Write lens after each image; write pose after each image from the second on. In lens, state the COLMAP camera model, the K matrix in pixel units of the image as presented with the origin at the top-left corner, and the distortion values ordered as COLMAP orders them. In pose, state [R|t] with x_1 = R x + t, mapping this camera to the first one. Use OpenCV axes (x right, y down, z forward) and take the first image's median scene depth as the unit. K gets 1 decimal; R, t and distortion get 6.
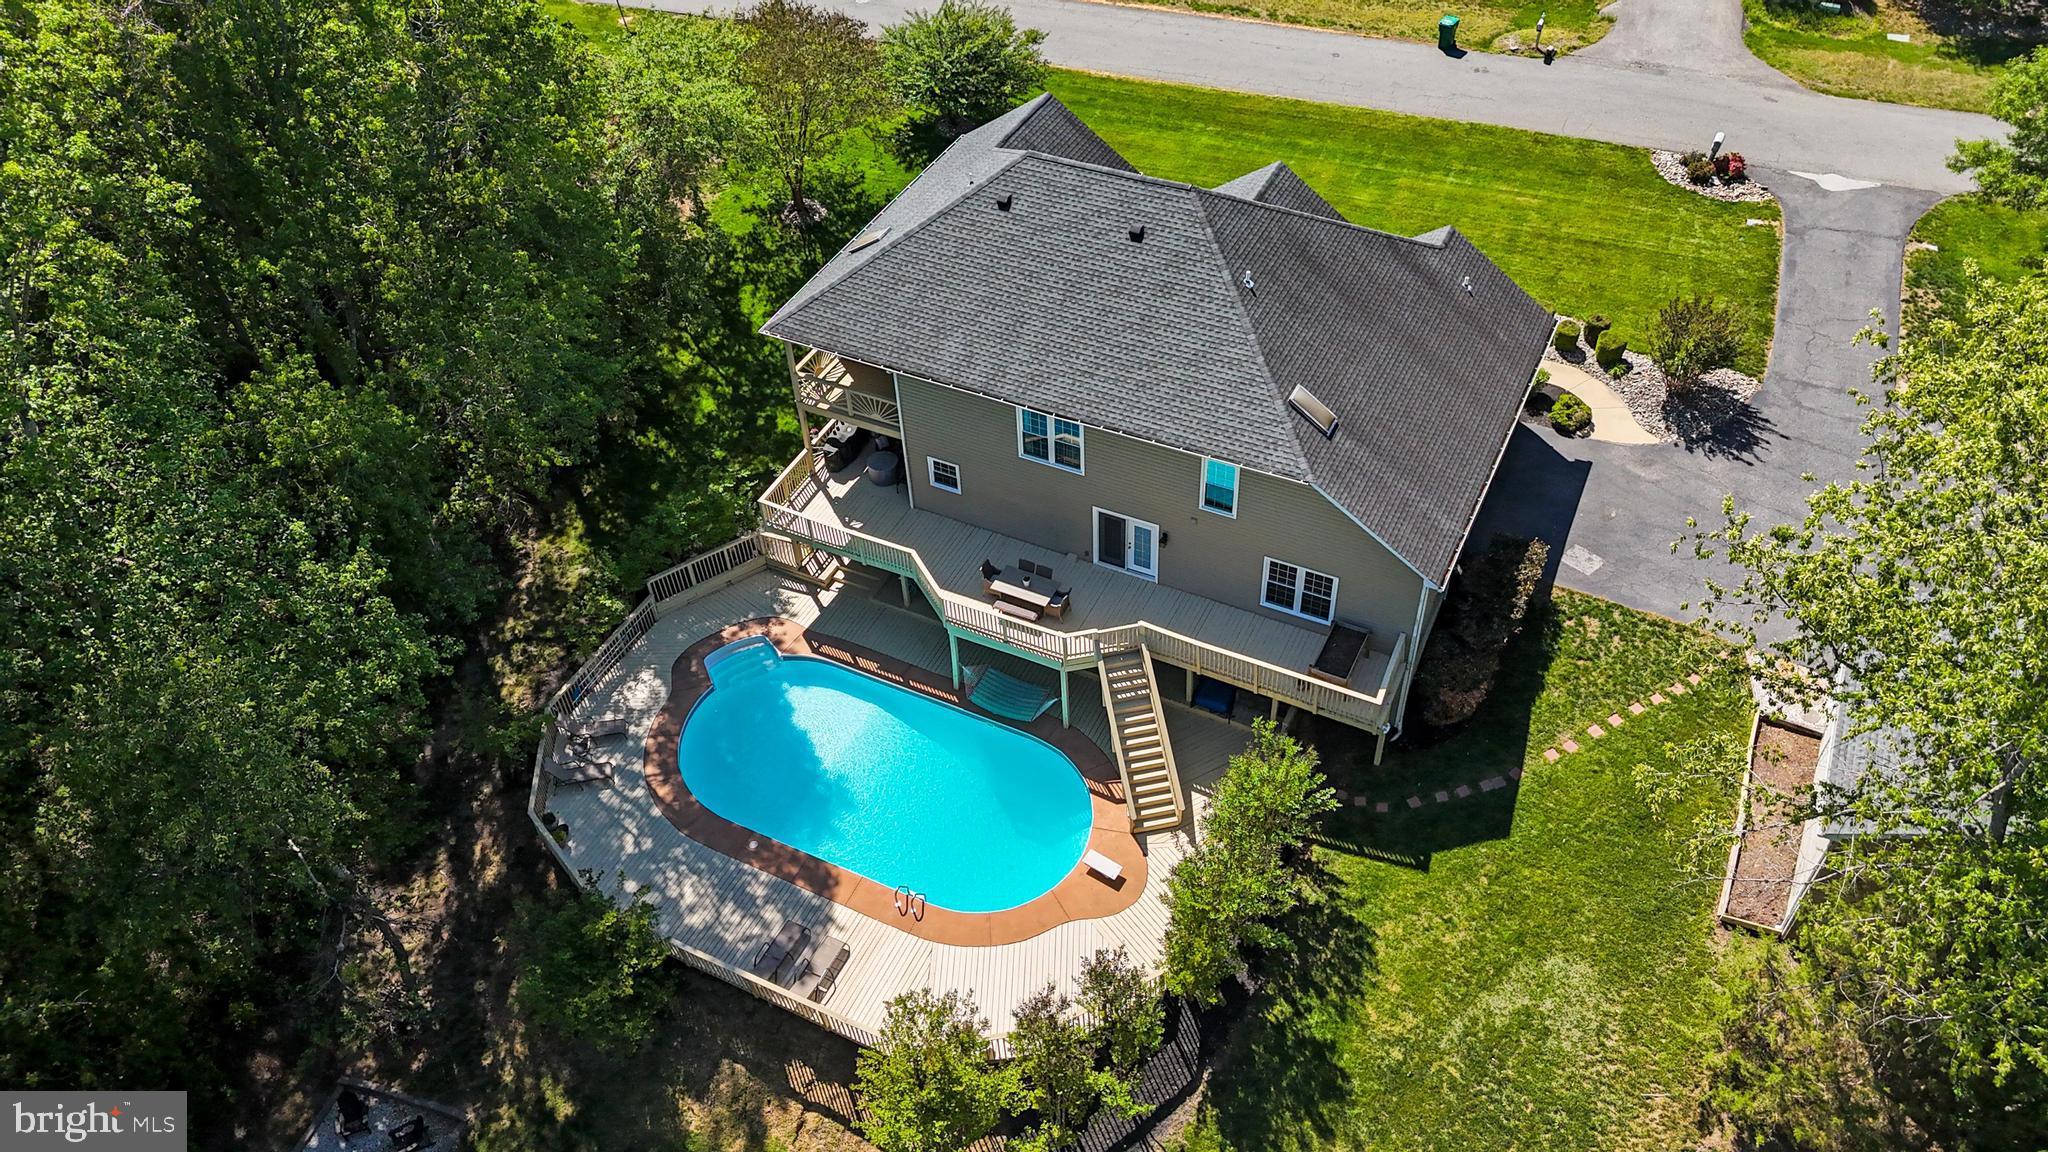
lens RADIAL K [[1513.6, 0, 1031.0], [0, 1513.6, 568.7], [0, 0, 1]] dist [0.045375, -0.040578]
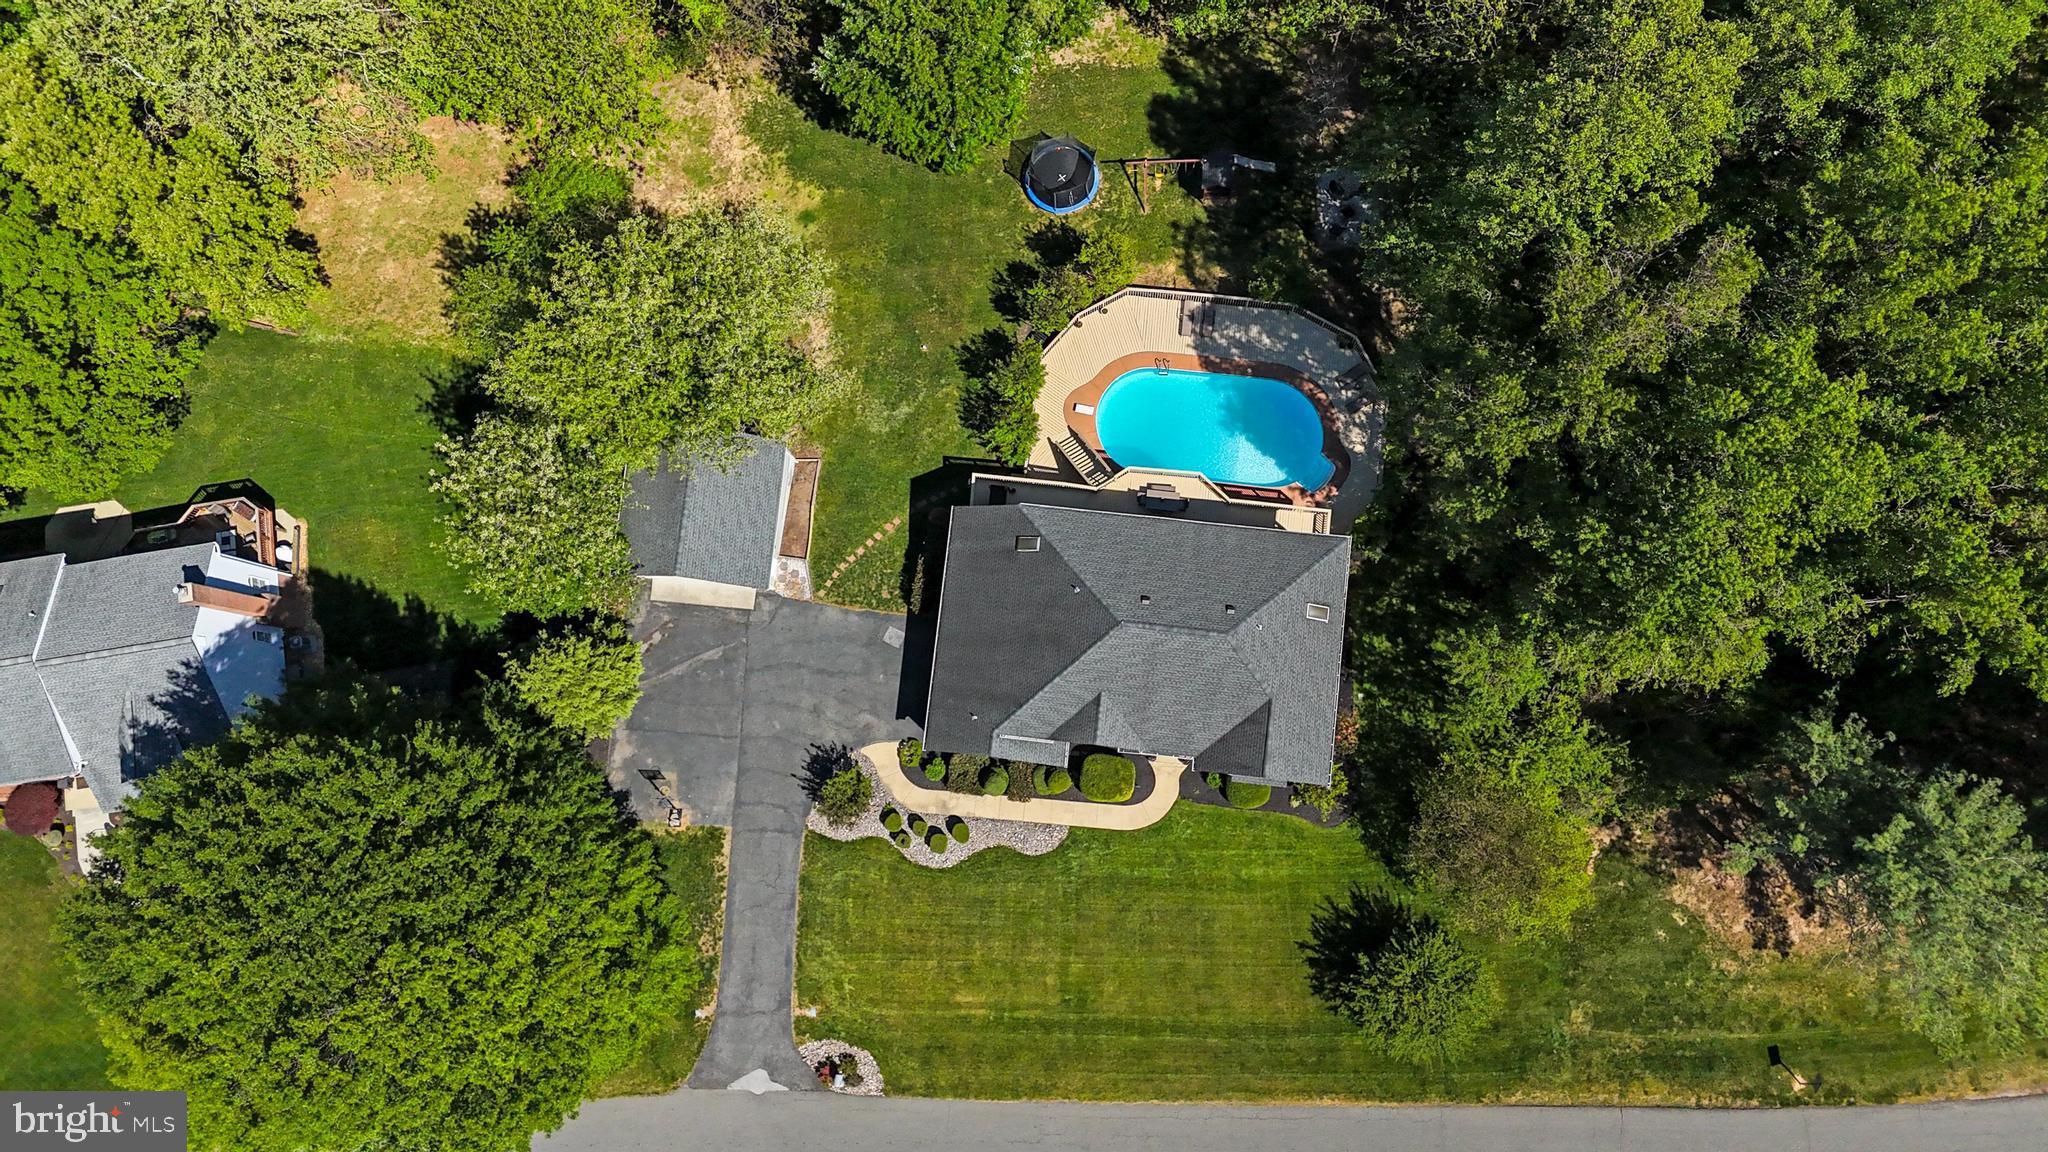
lens RADIAL K [[1513.6, 0, 1025.1], [0, 1513.6, 568.1], [0, 0, 1]] dist [0.045375, -0.040578]
pose [[-0.935493, 0.351481, 0.036258, 0.121799], [-0.174688, -0.549245, 0.817199, -1.582509], [0.307145, 0.758149, 0.575214, -0.083496]]
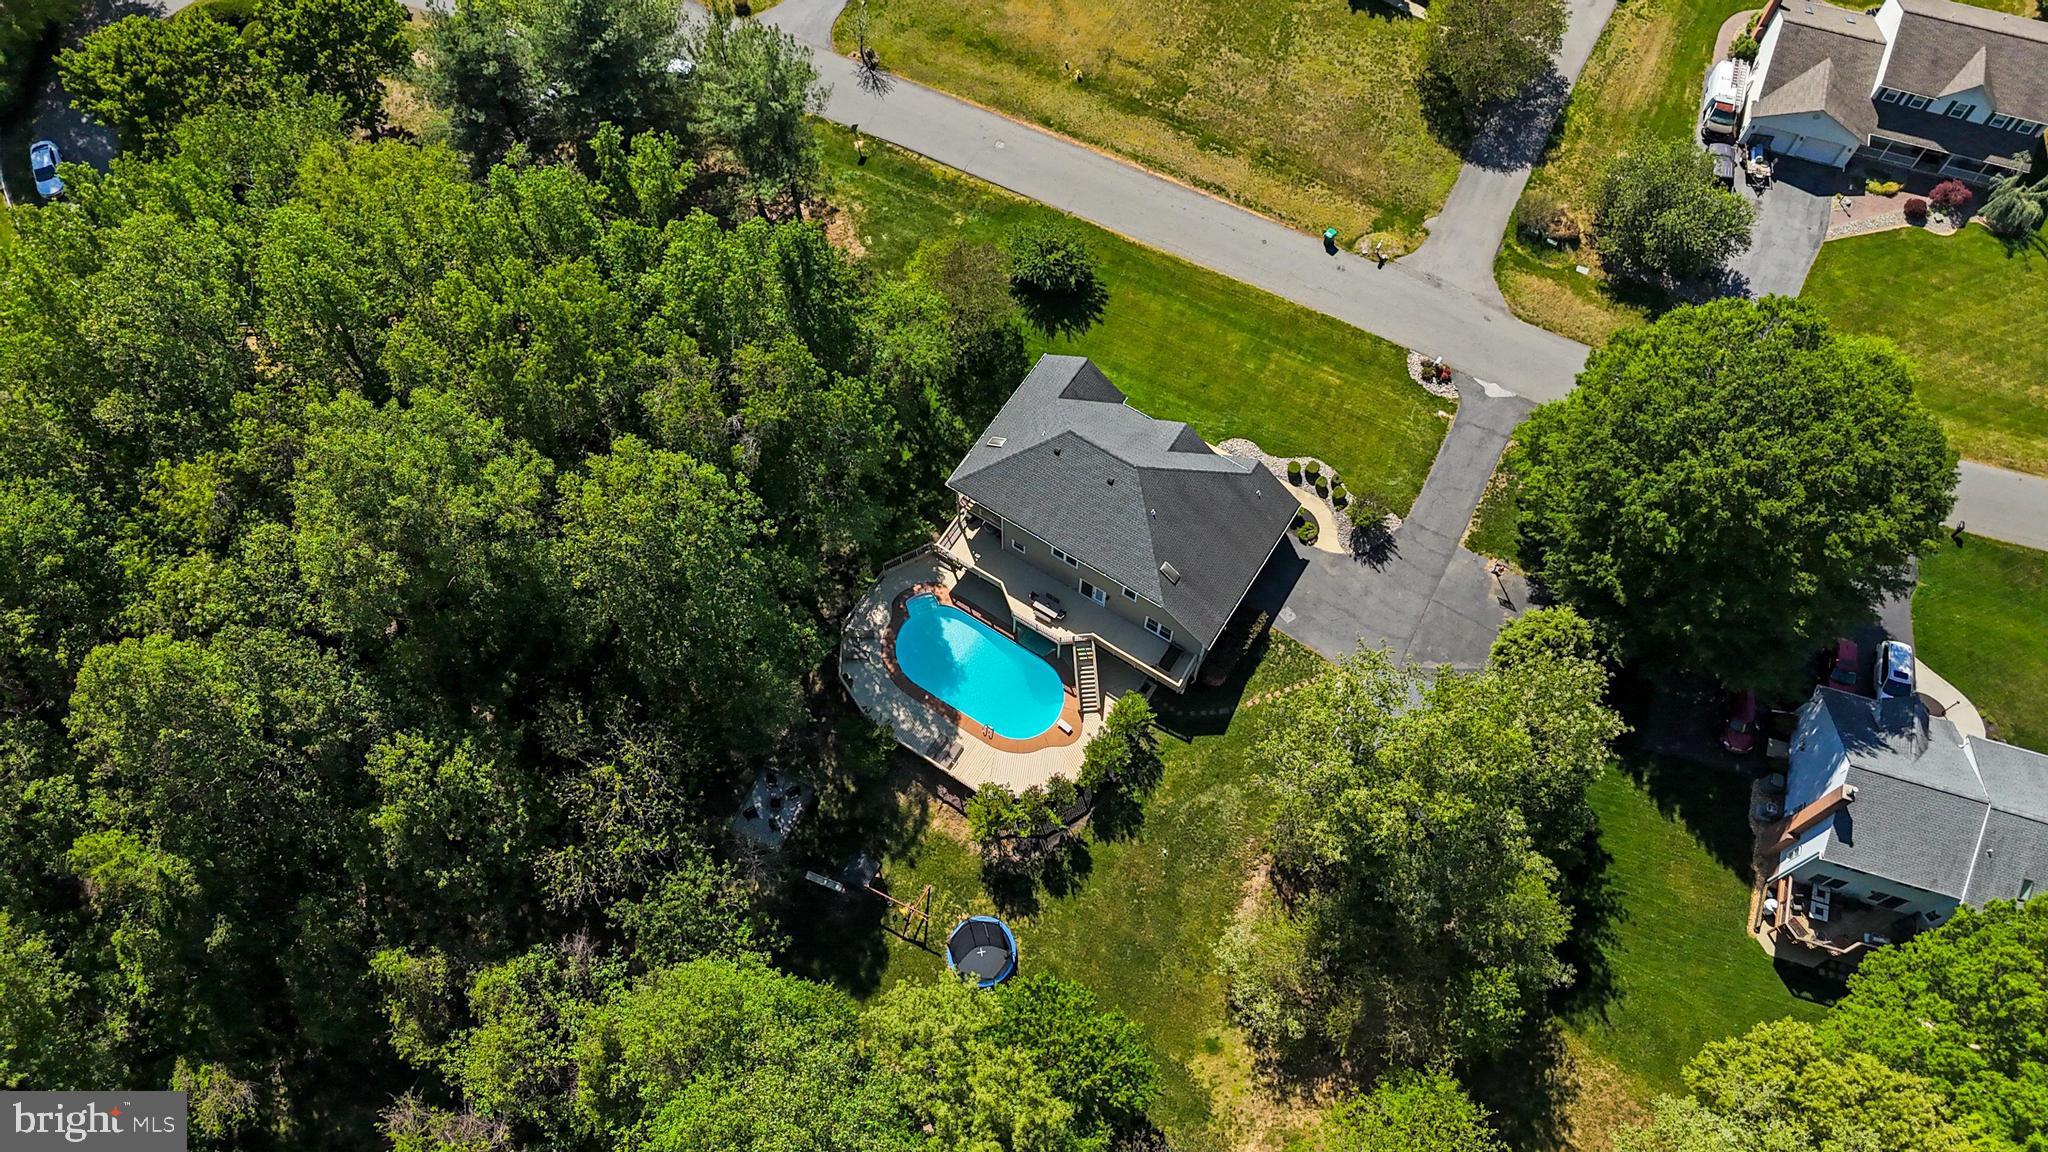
lens RADIAL K [[1513.6, 0, 1028.6], [0, 1513.6, 576.7], [0, 0, 1]] dist [0.045375, -0.040578]
pose [[0.993345, 0.115140, -0.002983, -0.032501], [-0.107283, 0.934367, 0.339777, -0.849421], [0.041909, -0.337196, 0.940501, -1.239711]]
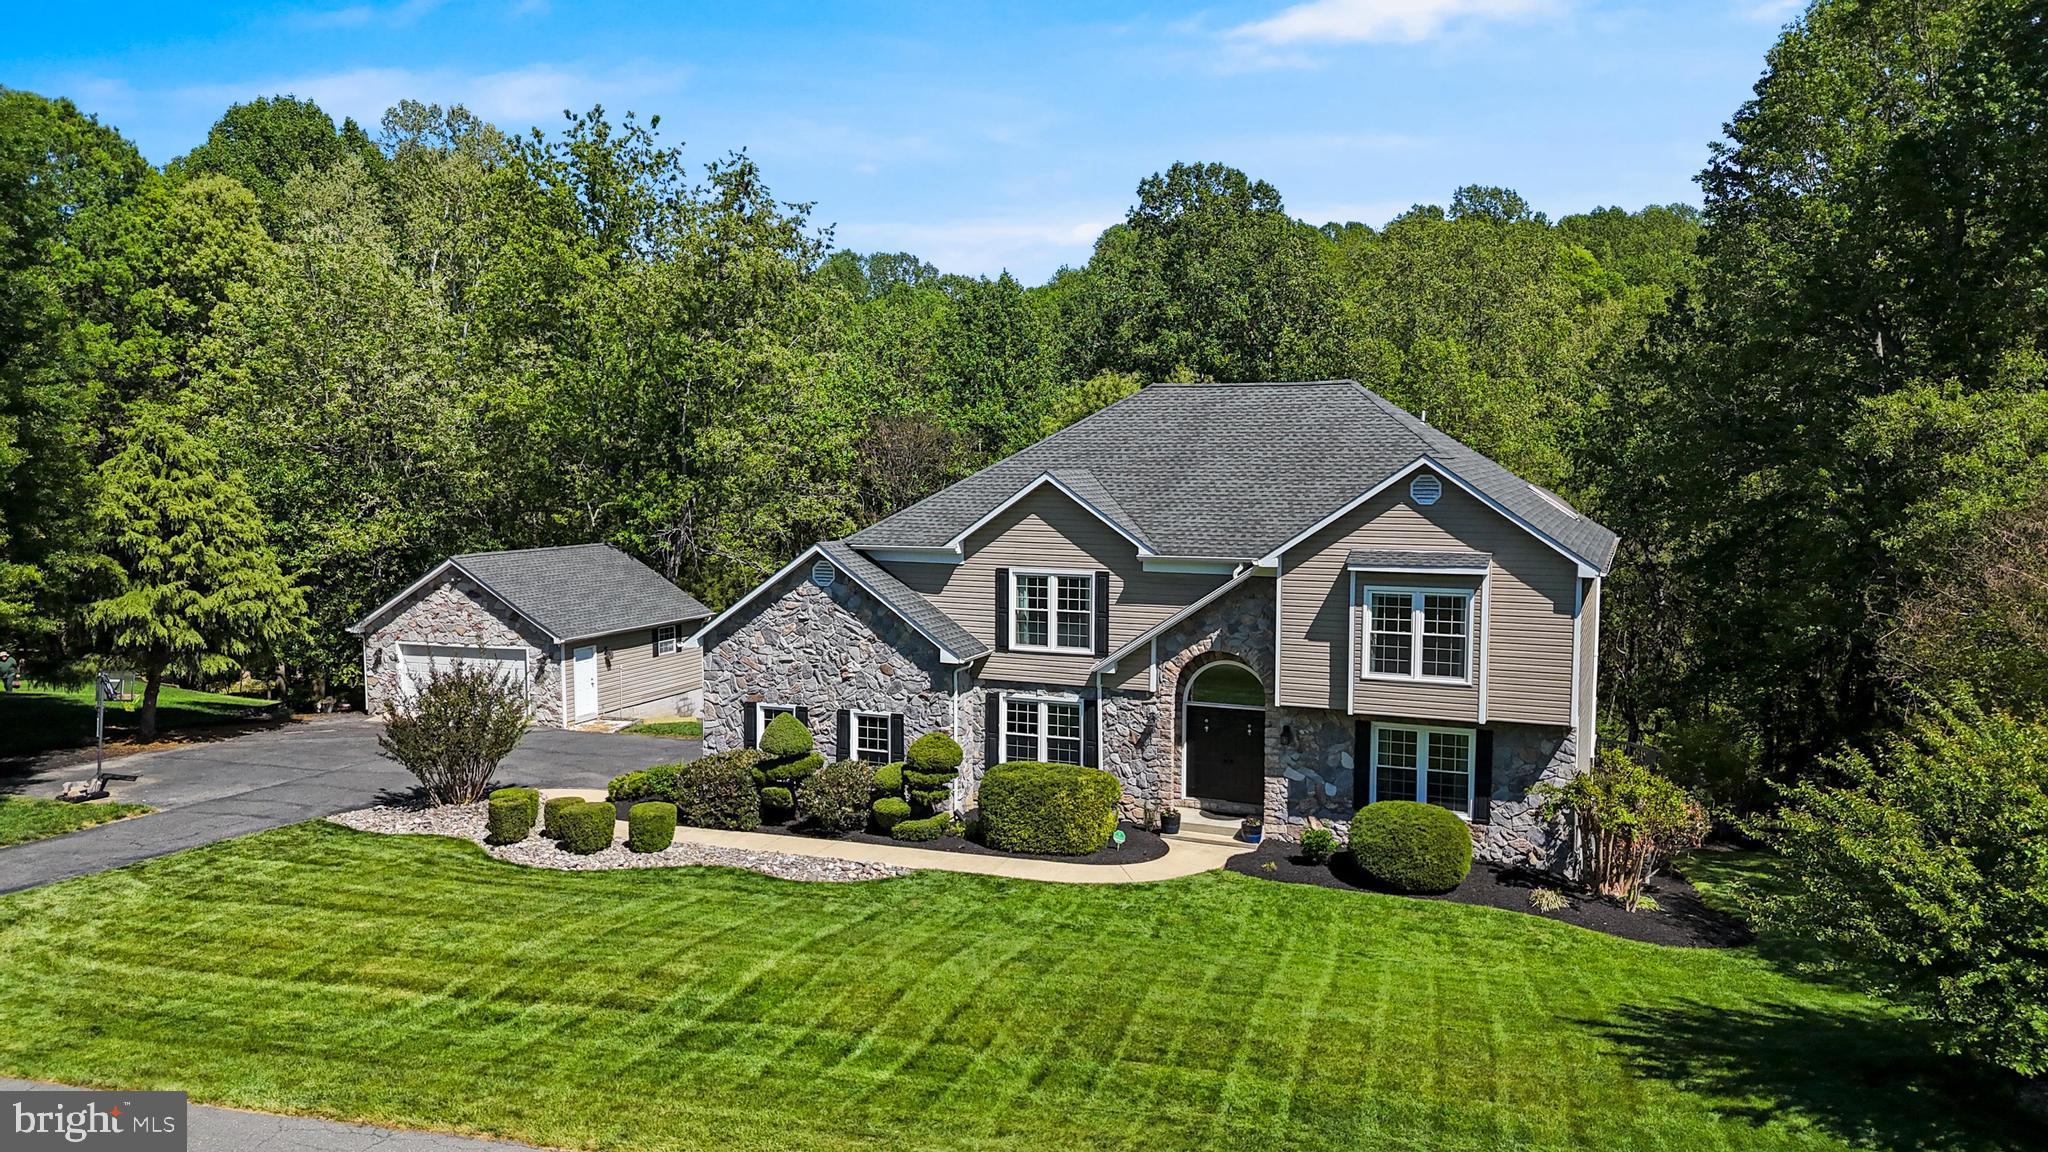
lens RADIAL K [[1513.6, 0, 1027.5], [0, 1513.6, 574.3], [0, 0, 1]] dist [0.045375, -0.040578]
pose [[-0.996564, 0.040802, -0.072079, 0.247229], [-0.027134, 0.661395, 0.749547, -0.844240], [0.078256, 0.748927, -0.658015, 1.645201]]
